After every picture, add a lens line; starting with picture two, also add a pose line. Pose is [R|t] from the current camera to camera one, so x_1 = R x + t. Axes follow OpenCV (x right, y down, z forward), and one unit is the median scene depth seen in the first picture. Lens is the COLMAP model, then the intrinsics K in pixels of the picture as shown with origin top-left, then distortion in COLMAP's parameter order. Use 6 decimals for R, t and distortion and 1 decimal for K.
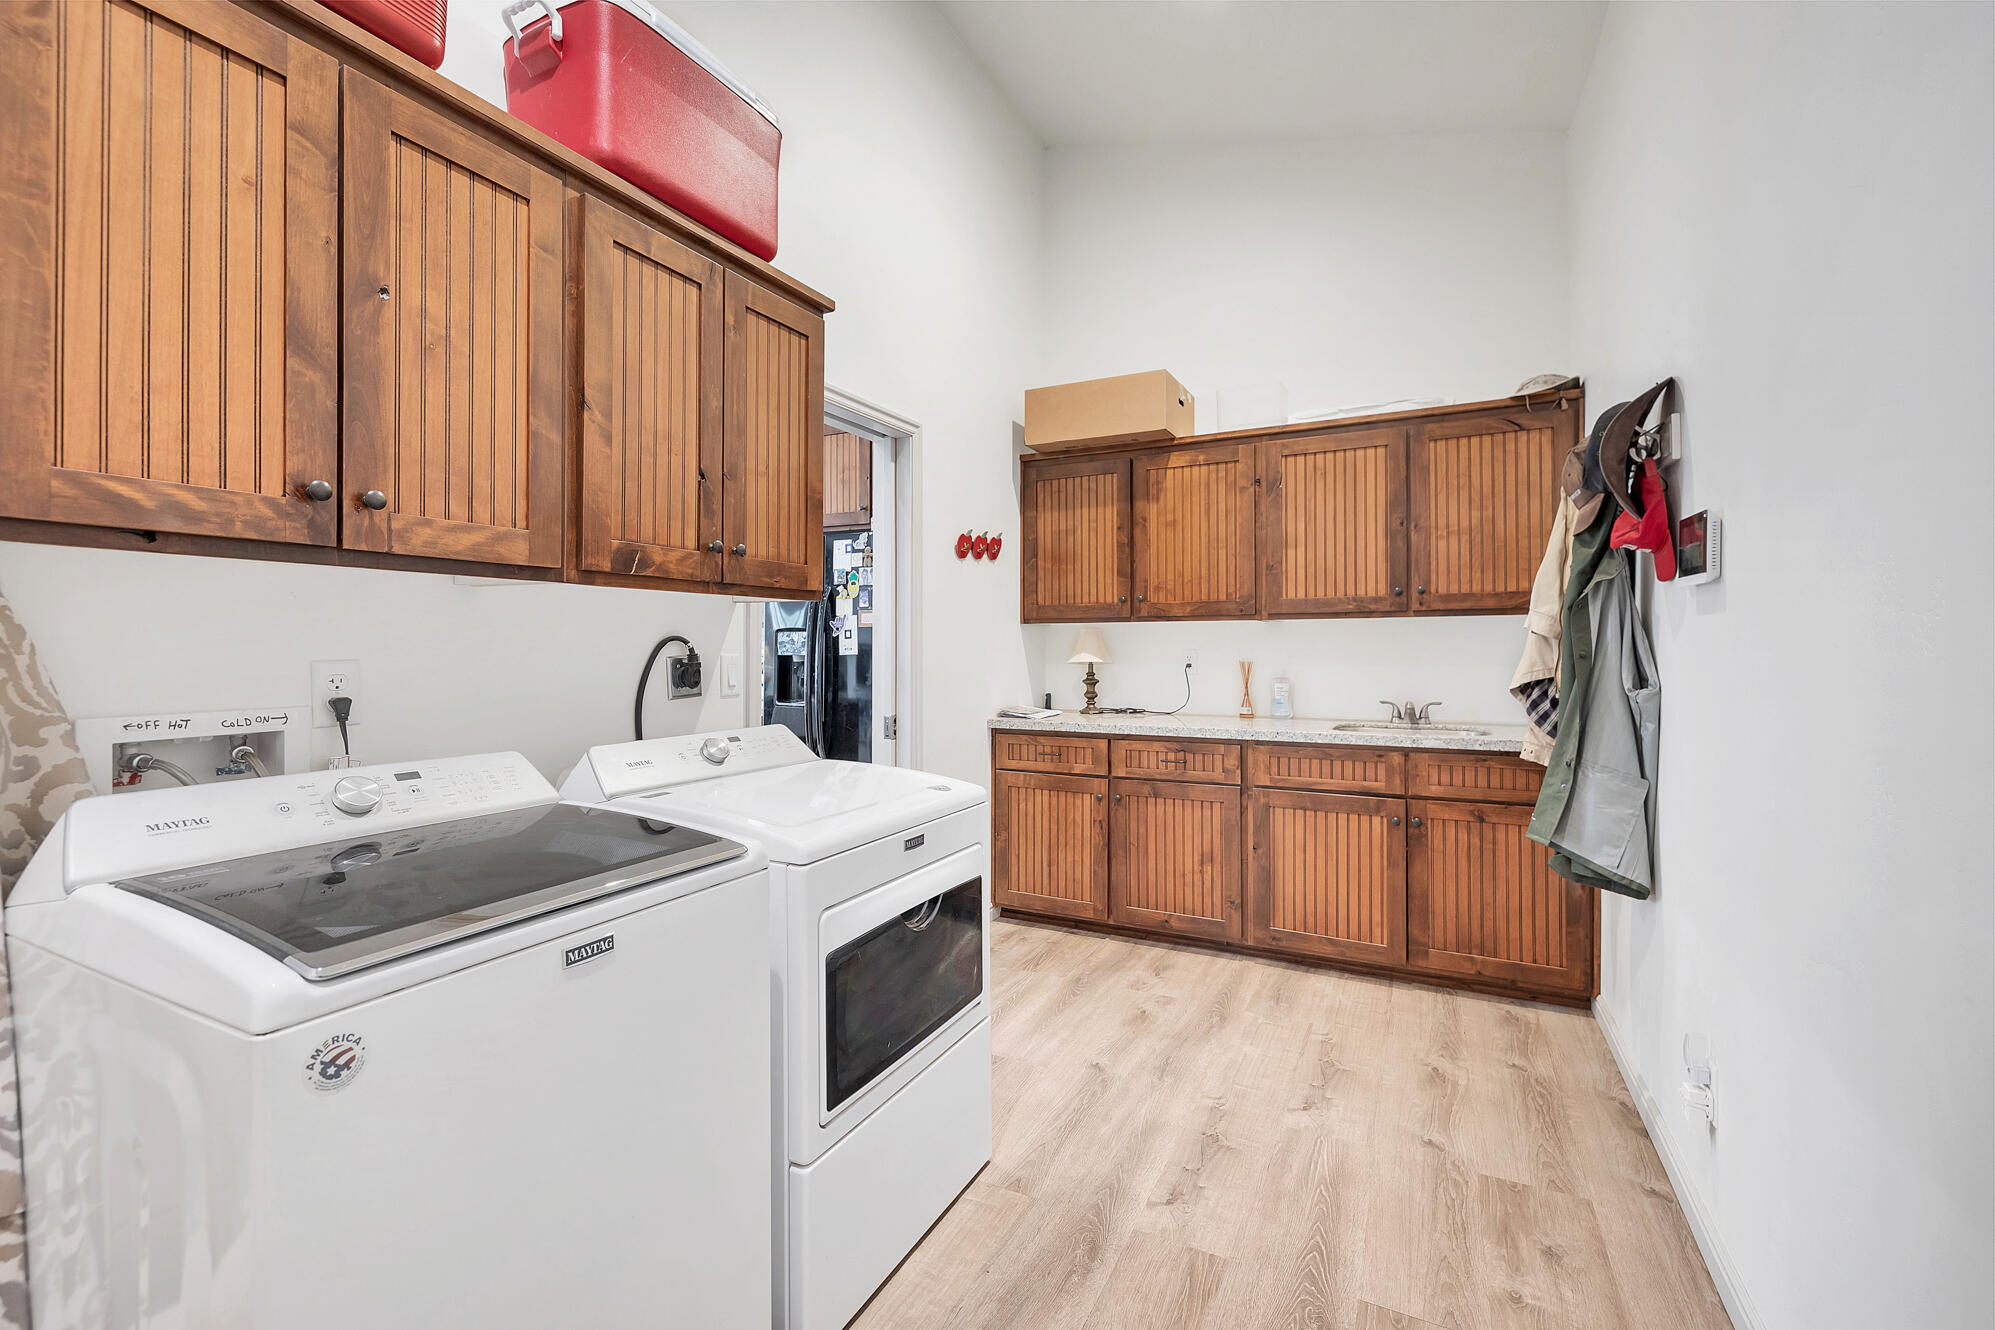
lens RADIAL K [[876.7, 0, 1002.6], [0, 876.7, 642.1], [0, 0, 1]] dist [0.002370, 0.000464]
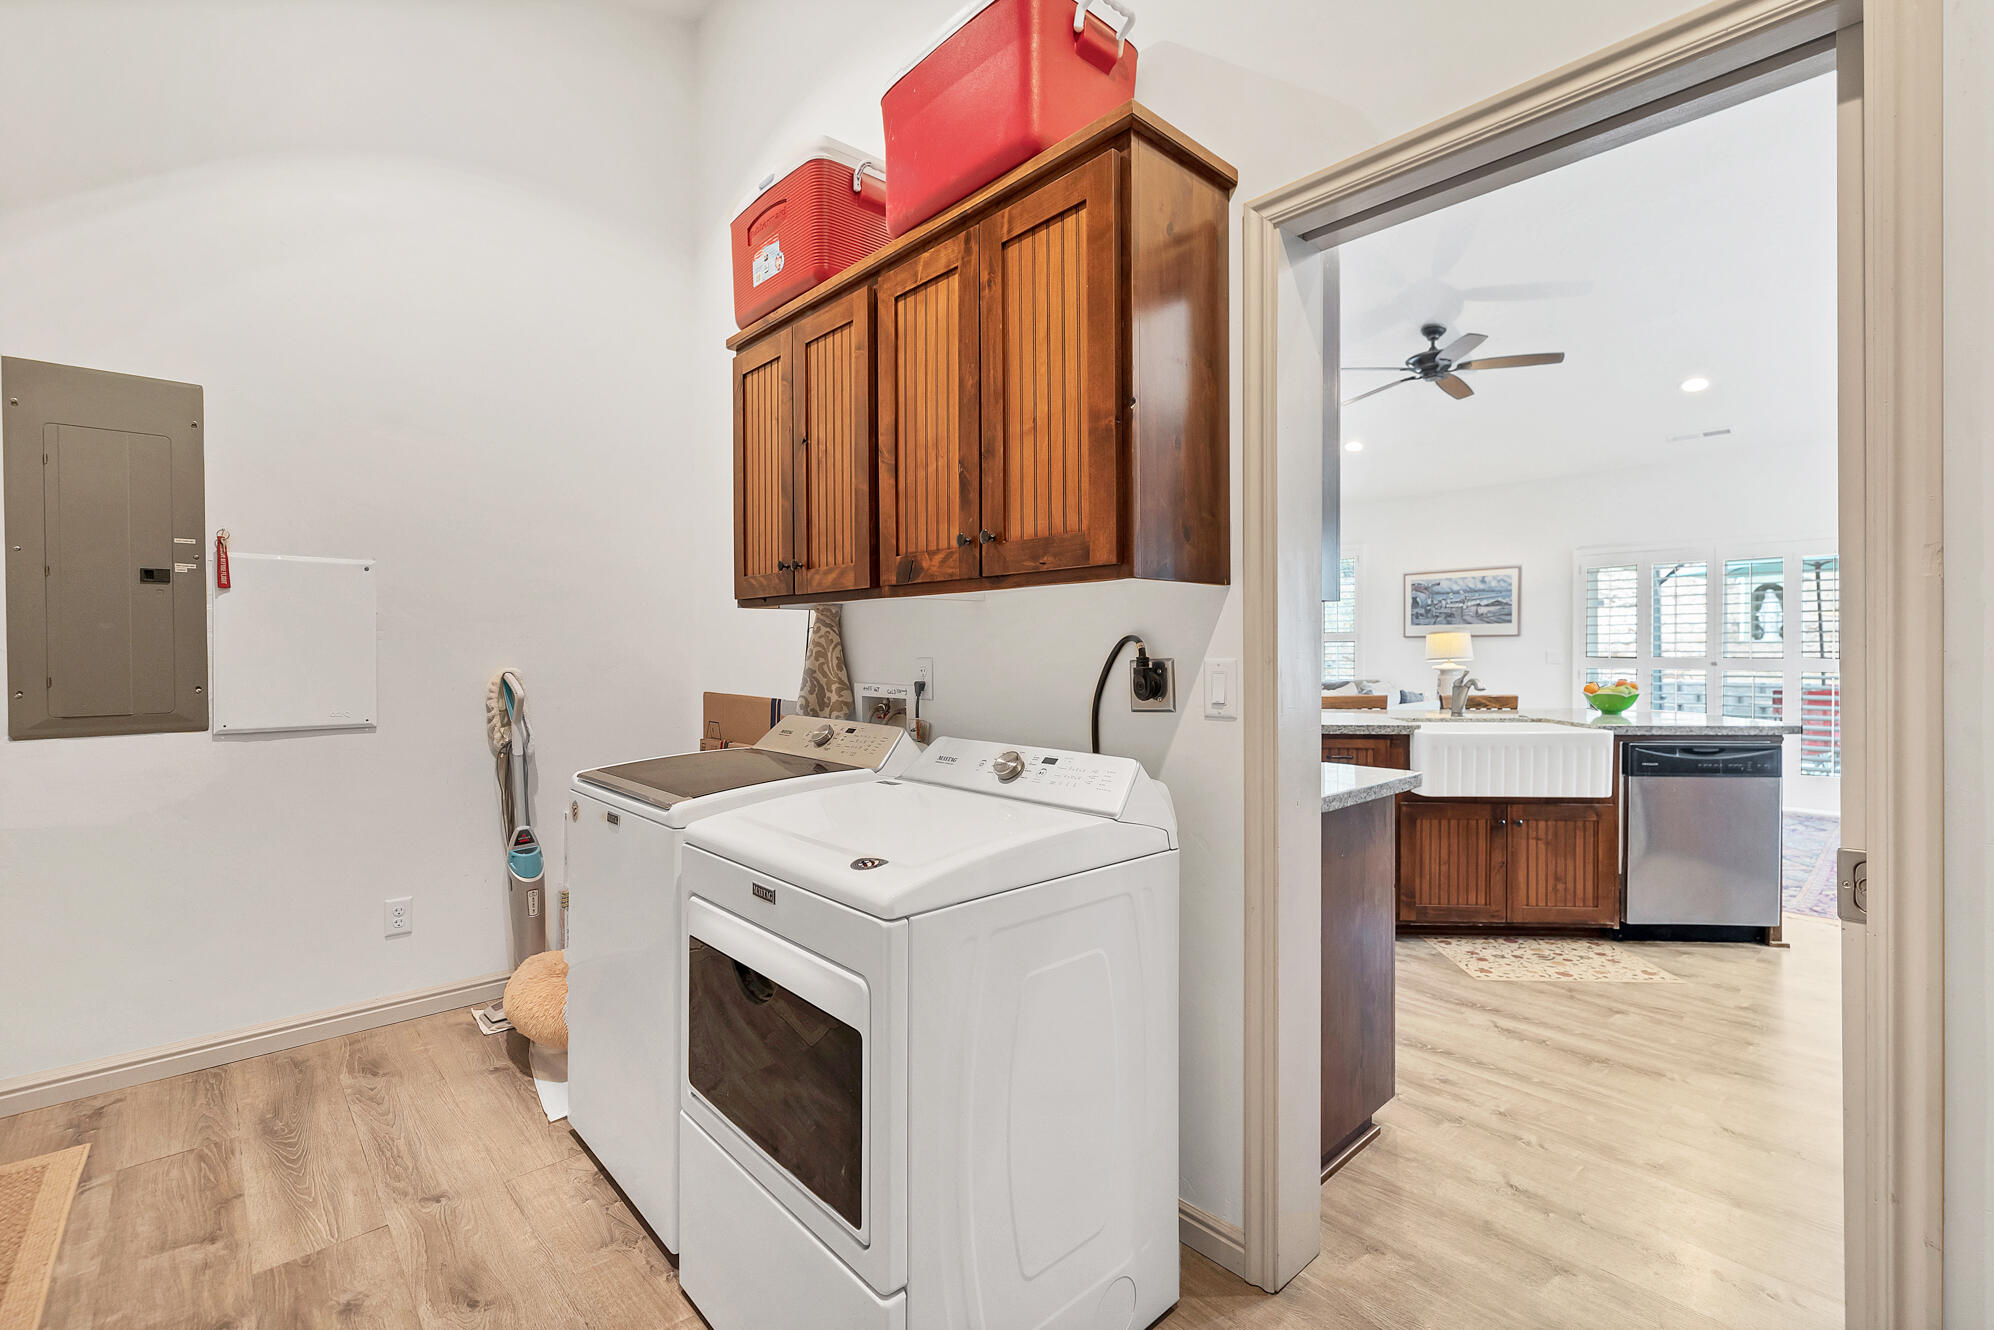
lens RADIAL K [[869.2, 0, 1003.1], [0, 869.2, 653.6], [0, 0, 1]] dist [0.000028, 0.000081]
pose [[-0.356433, 0.005723, -0.934303, 0.556131], [0.007155, 0.999969, 0.003395, 0.008639], [0.934293, -0.005475, -0.356463, 1.475104]]
